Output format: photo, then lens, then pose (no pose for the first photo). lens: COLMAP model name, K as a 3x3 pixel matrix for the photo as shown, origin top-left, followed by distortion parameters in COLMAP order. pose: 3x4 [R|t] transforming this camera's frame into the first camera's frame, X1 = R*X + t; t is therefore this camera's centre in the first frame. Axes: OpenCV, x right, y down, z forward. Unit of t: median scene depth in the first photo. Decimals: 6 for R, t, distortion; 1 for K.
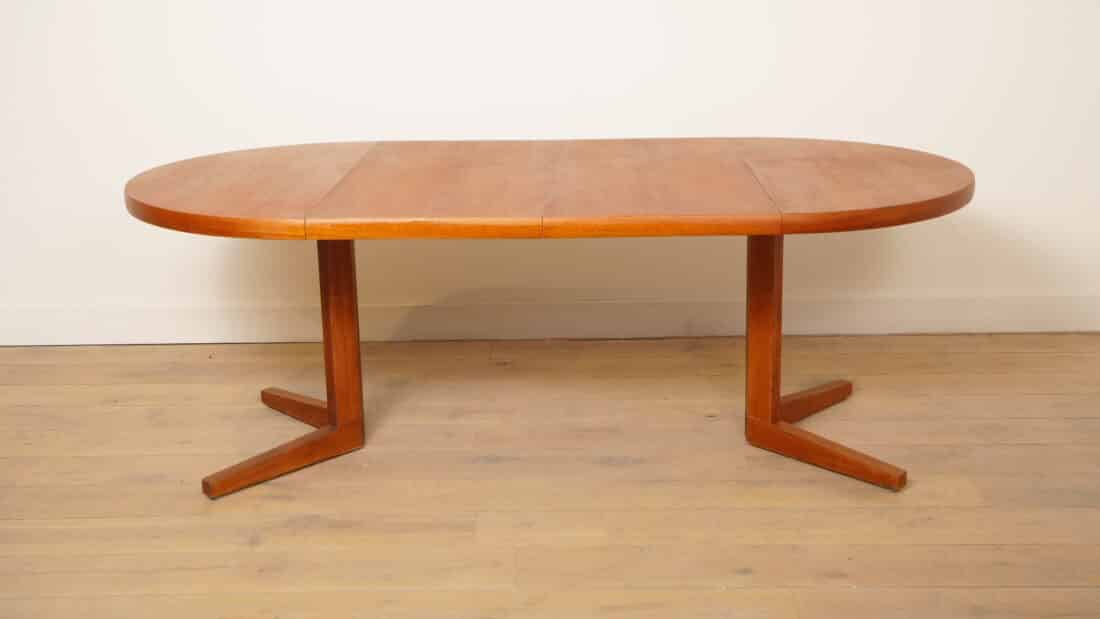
lens RADIAL K [[1280.7, 0, 550.0], [0, 1280.7, 309.5], [0, 0, 1]] dist [0.030665, 0.025598]
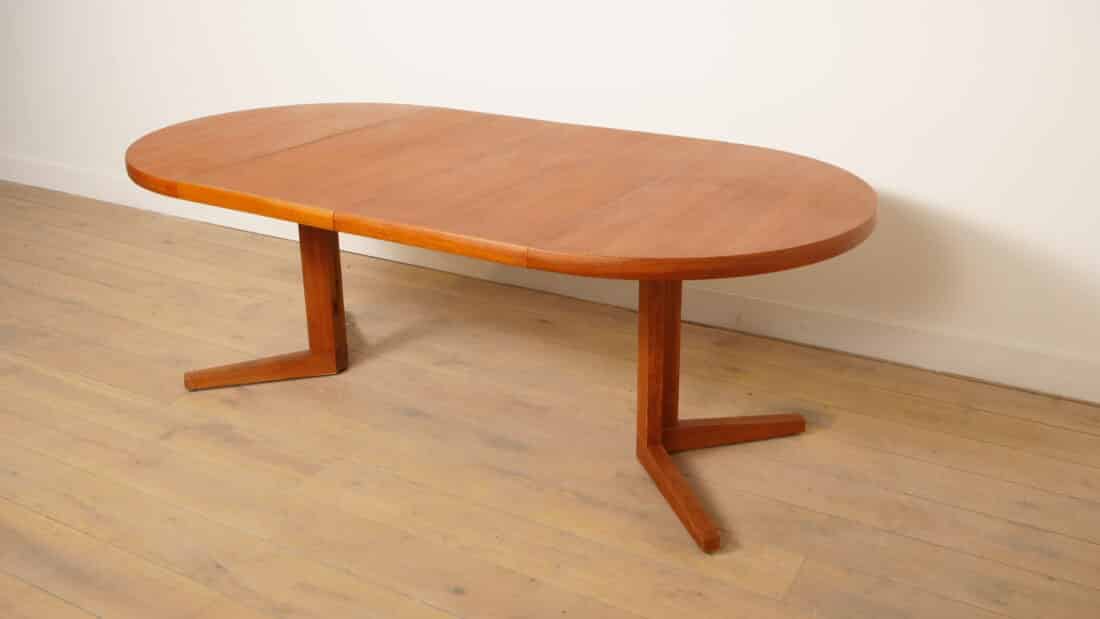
lens RADIAL K [[1098.3, 0, 535.6], [0, 1098.3, 309.6], [0, 0, 1]] dist [-0.022994, -0.012356]
pose [[0.866489, 0.186838, -0.462912, 0.463386], [-0.144575, 0.981499, 0.125529, -0.098208], [0.477802, -0.041844, 0.877471, 0.266408]]
